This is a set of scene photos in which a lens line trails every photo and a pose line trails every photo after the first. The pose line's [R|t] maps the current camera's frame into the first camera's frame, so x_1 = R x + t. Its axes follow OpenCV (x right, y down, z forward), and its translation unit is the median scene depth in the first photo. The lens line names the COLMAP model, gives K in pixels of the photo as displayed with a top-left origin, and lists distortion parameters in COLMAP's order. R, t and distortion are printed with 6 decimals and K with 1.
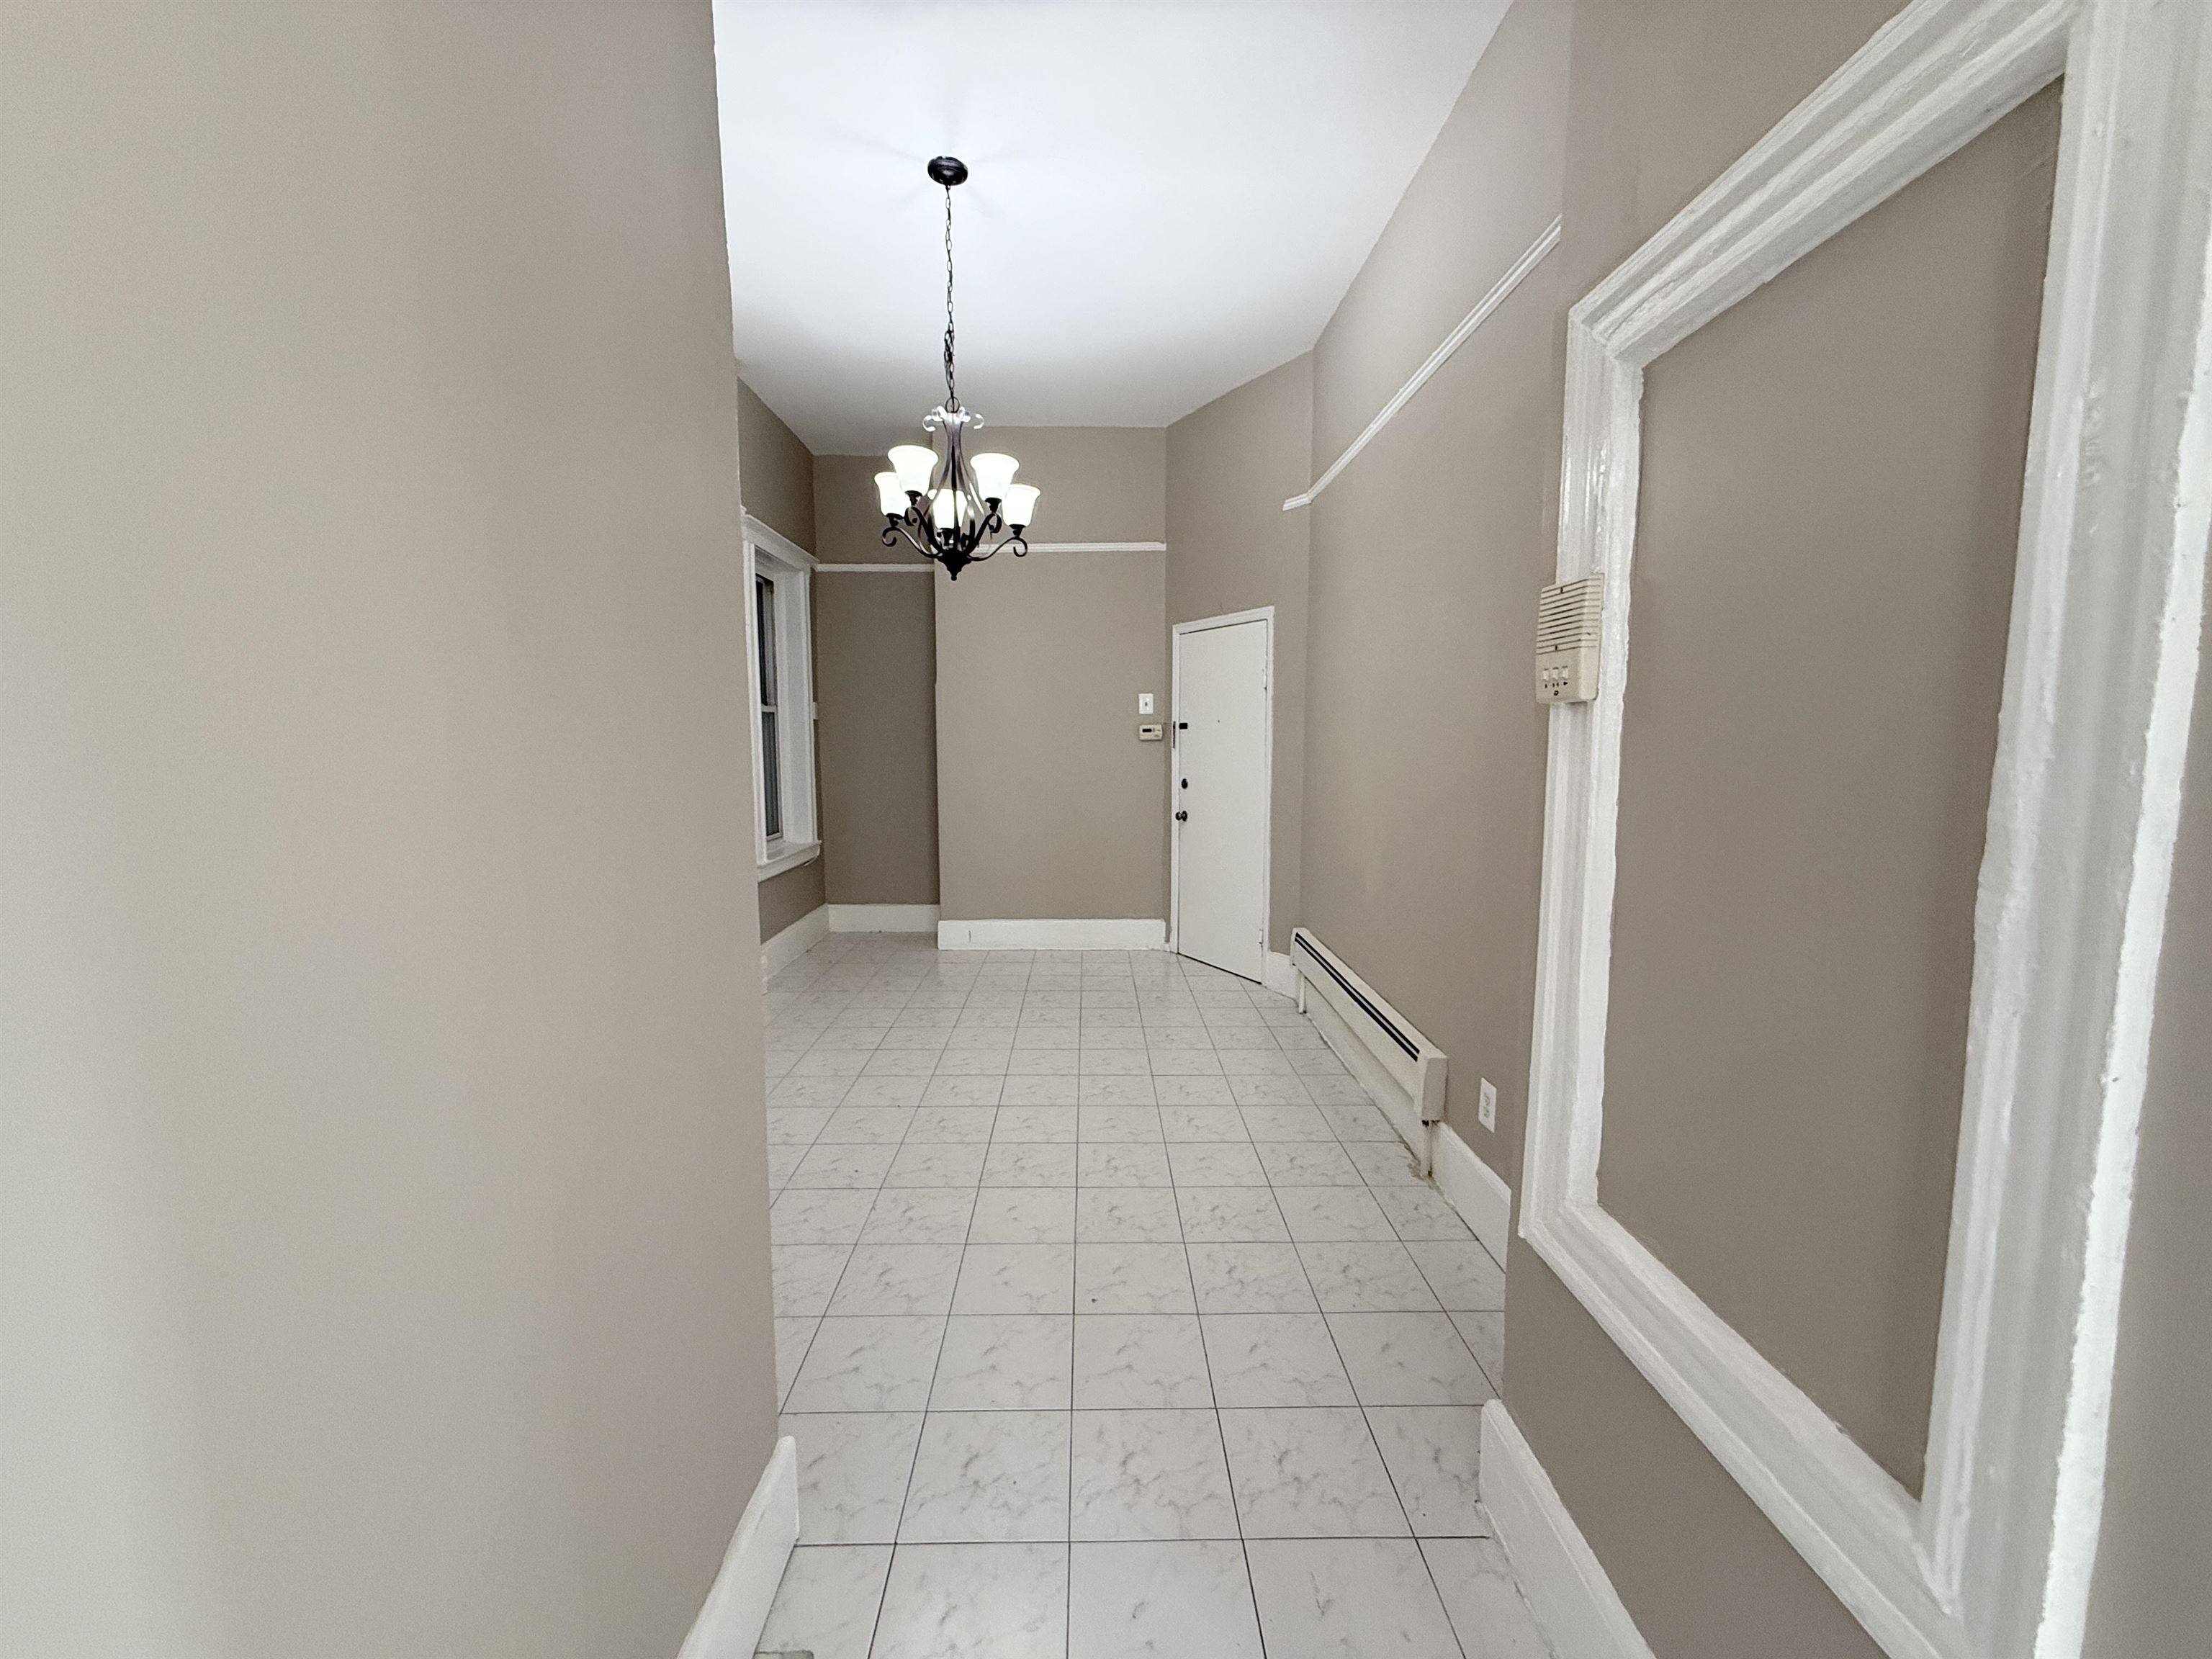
lens RADIAL K [[888.4, 0, 1103.7], [0, 888.4, 830.6], [0, 0, 1]] dist [-0.000525, -0.000097]
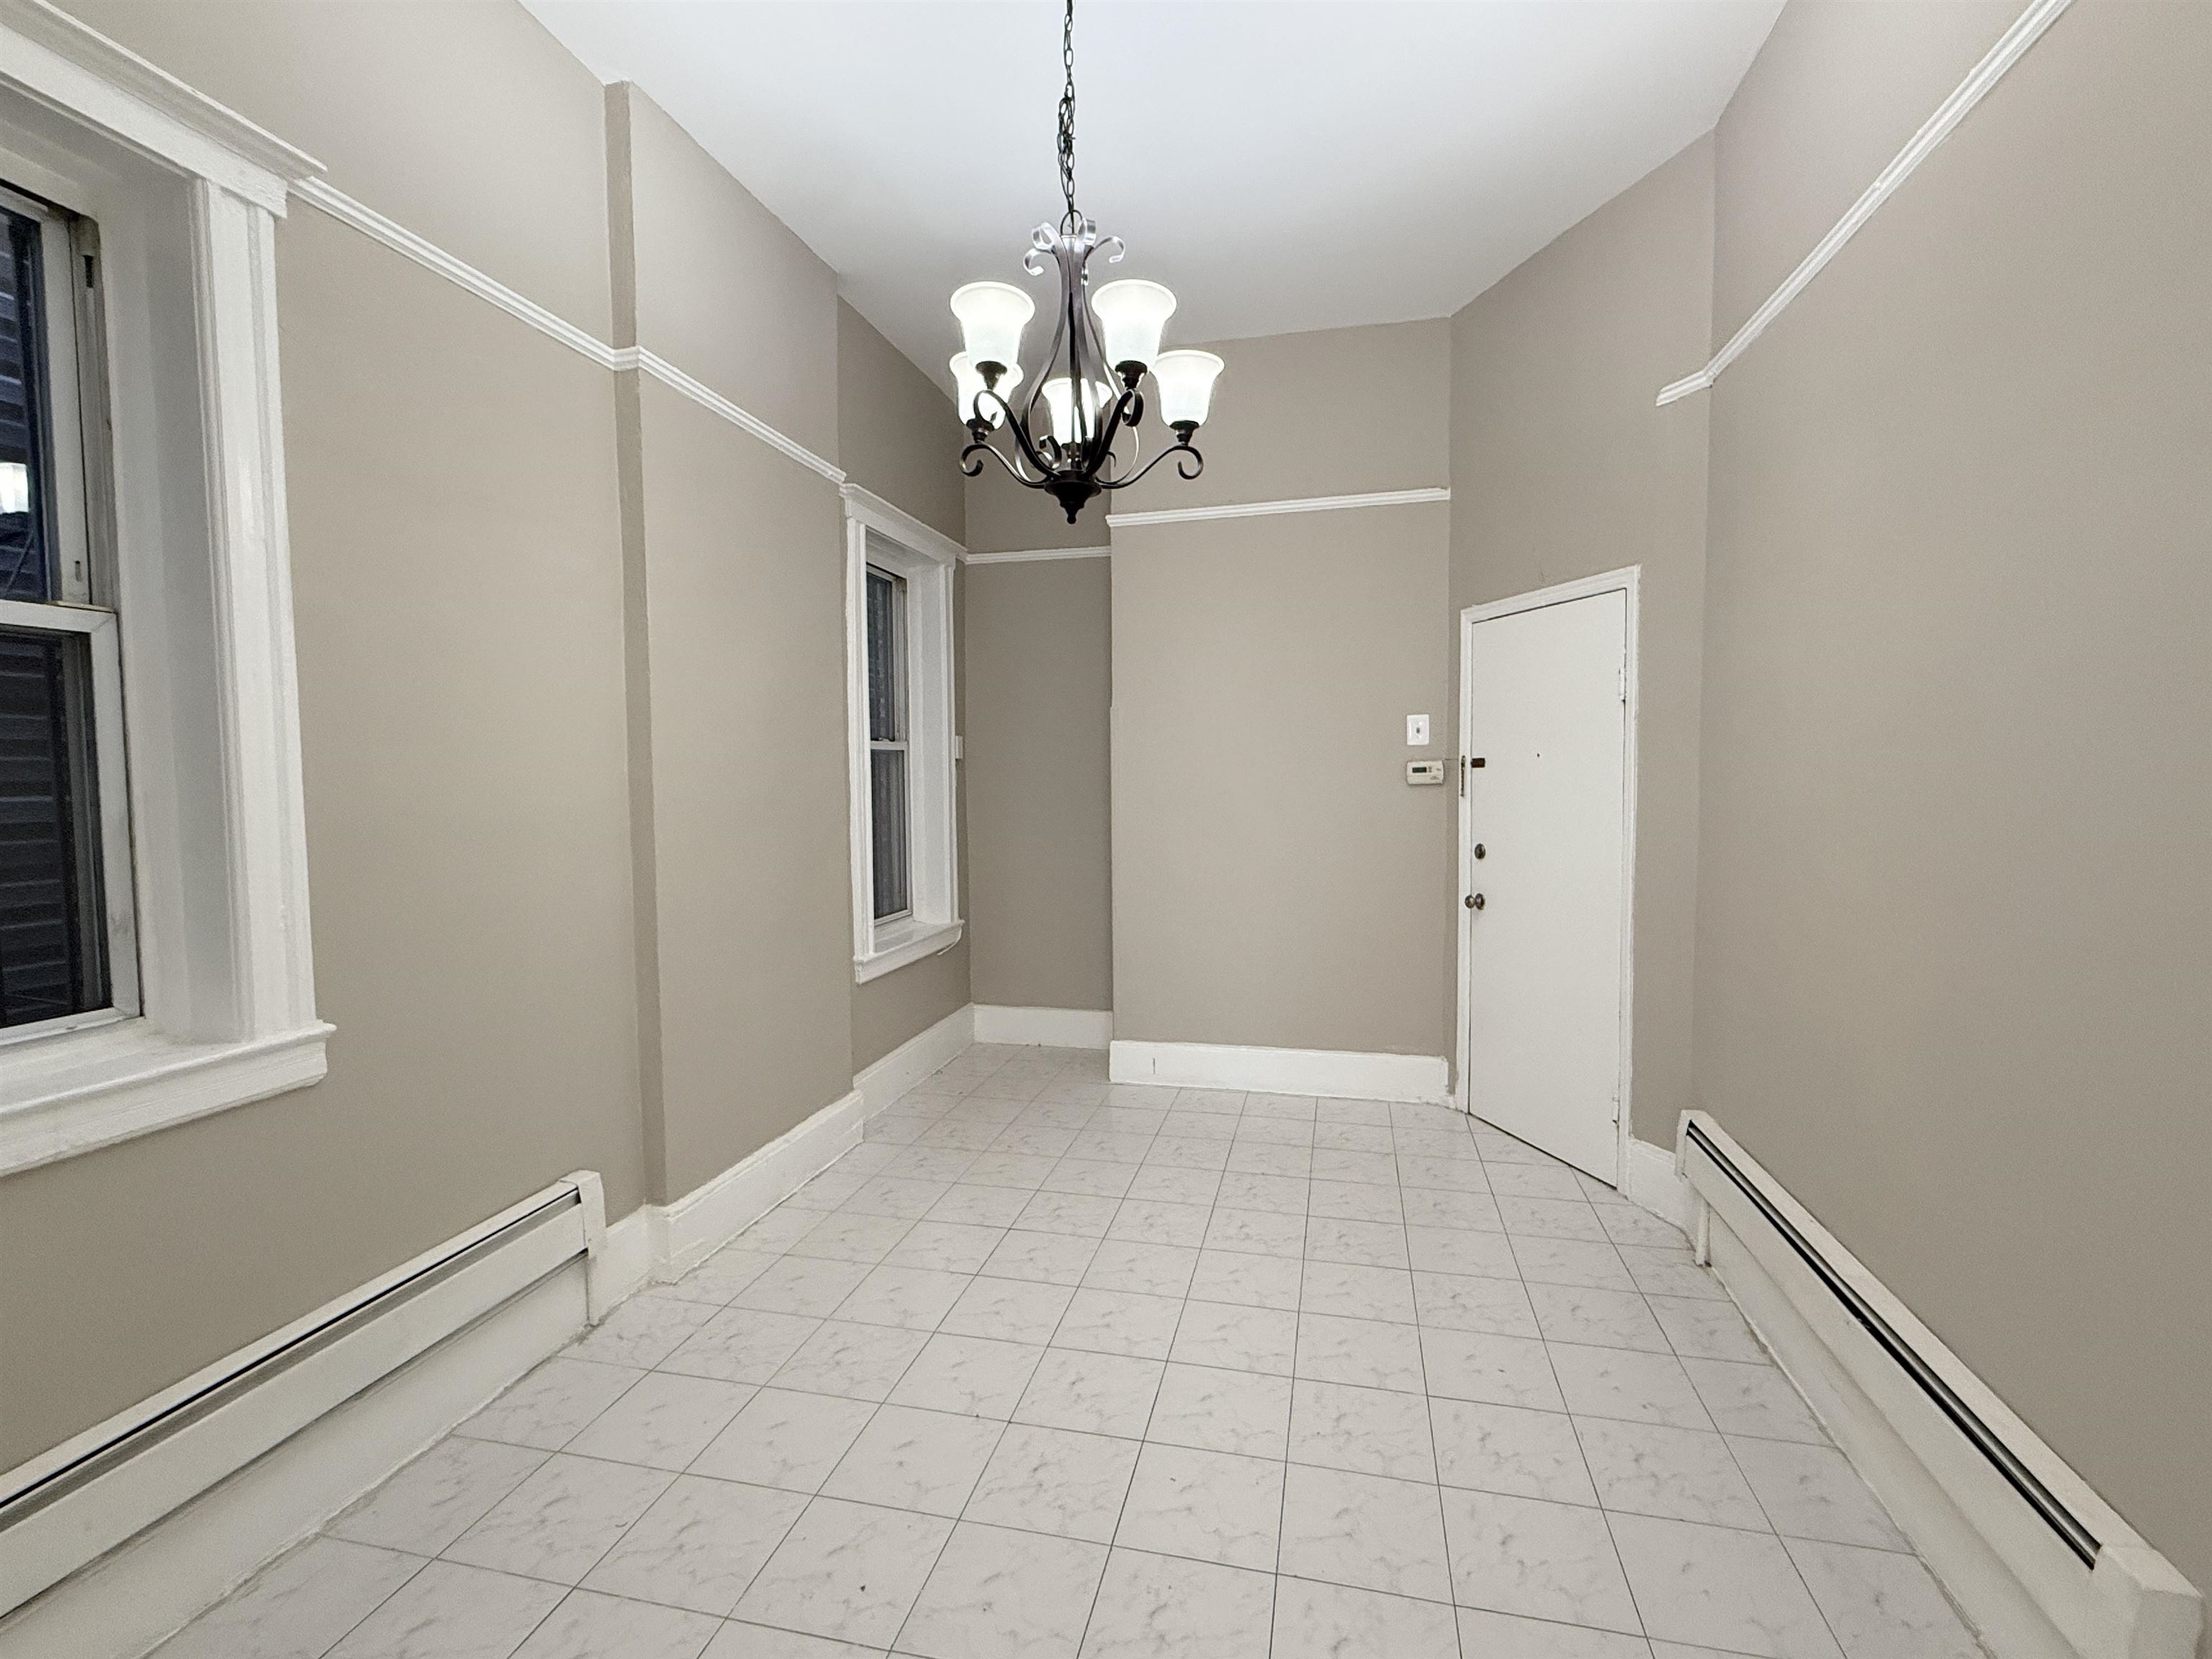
lens RADIAL K [[1028.8, 0, 1105.2], [0, 1028.8, 829.4], [0, 0, 1]] dist [0.000559, 0.000204]
pose [[0.969397, 0.005633, -0.245433, 0.011735], [-0.017713, 0.998736, -0.047040, -0.032613], [0.244858, 0.049948, 0.968272, 0.233486]]
